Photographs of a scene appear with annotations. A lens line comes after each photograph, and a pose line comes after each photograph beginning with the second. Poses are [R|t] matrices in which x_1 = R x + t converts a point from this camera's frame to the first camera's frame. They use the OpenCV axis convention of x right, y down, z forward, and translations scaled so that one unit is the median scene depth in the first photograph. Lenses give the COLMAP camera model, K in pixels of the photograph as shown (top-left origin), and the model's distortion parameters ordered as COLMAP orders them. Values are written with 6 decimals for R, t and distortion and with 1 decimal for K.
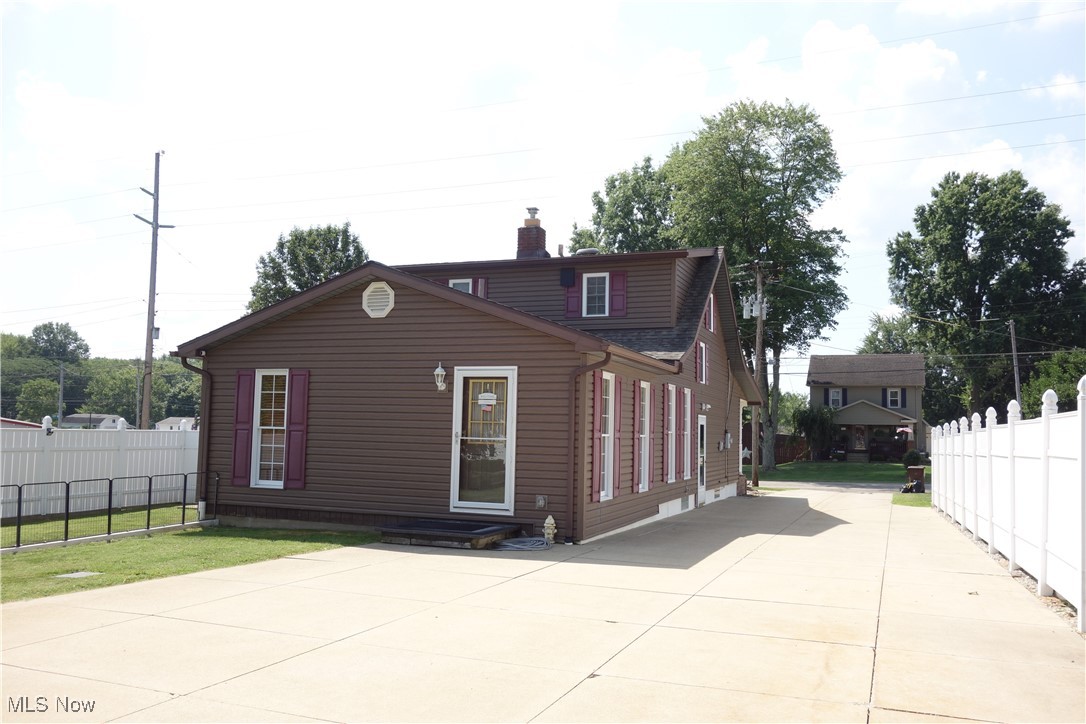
lens RADIAL K [[833.3, 0, 543.0], [0, 833.3, 362.0], [0, 0, 1]] dist [-0.003332, -0.004297]
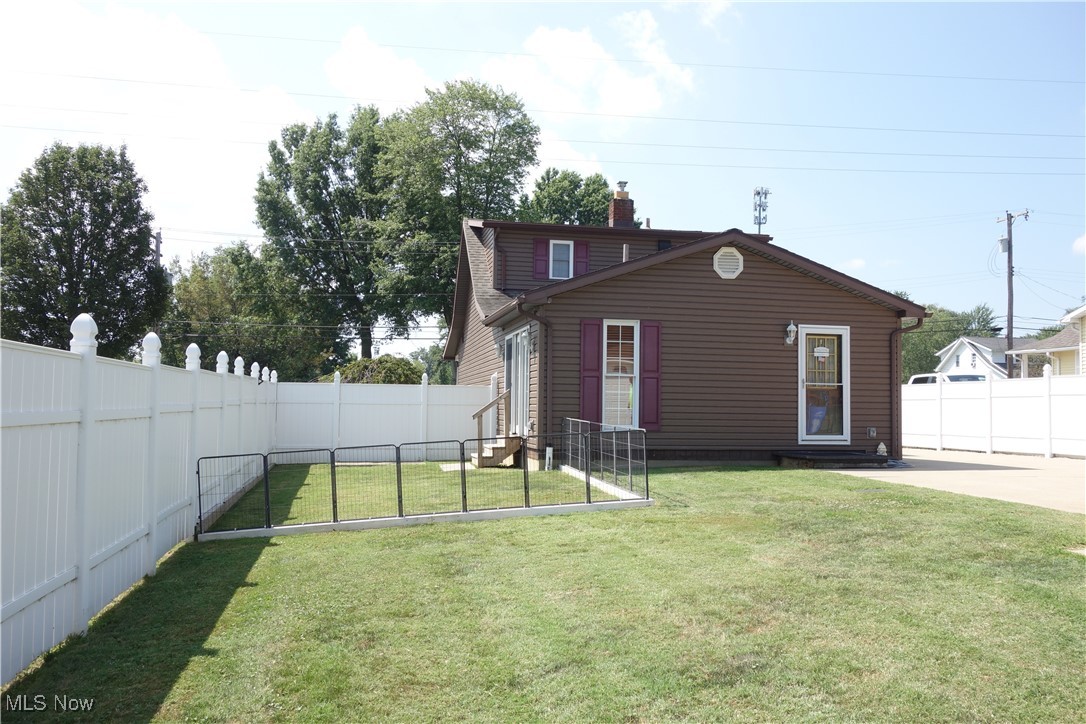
lens RADIAL K [[823.6, 0, 543.0], [0, 823.6, 362.0], [0, 0, 1]] dist [-0.009336, -0.000852]
pose [[0.855997, 0.015735, 0.516742, -0.984119], [-0.038295, 0.998721, 0.033027, 0.032584], [-0.515561, -0.048059, 0.855504, 0.162176]]
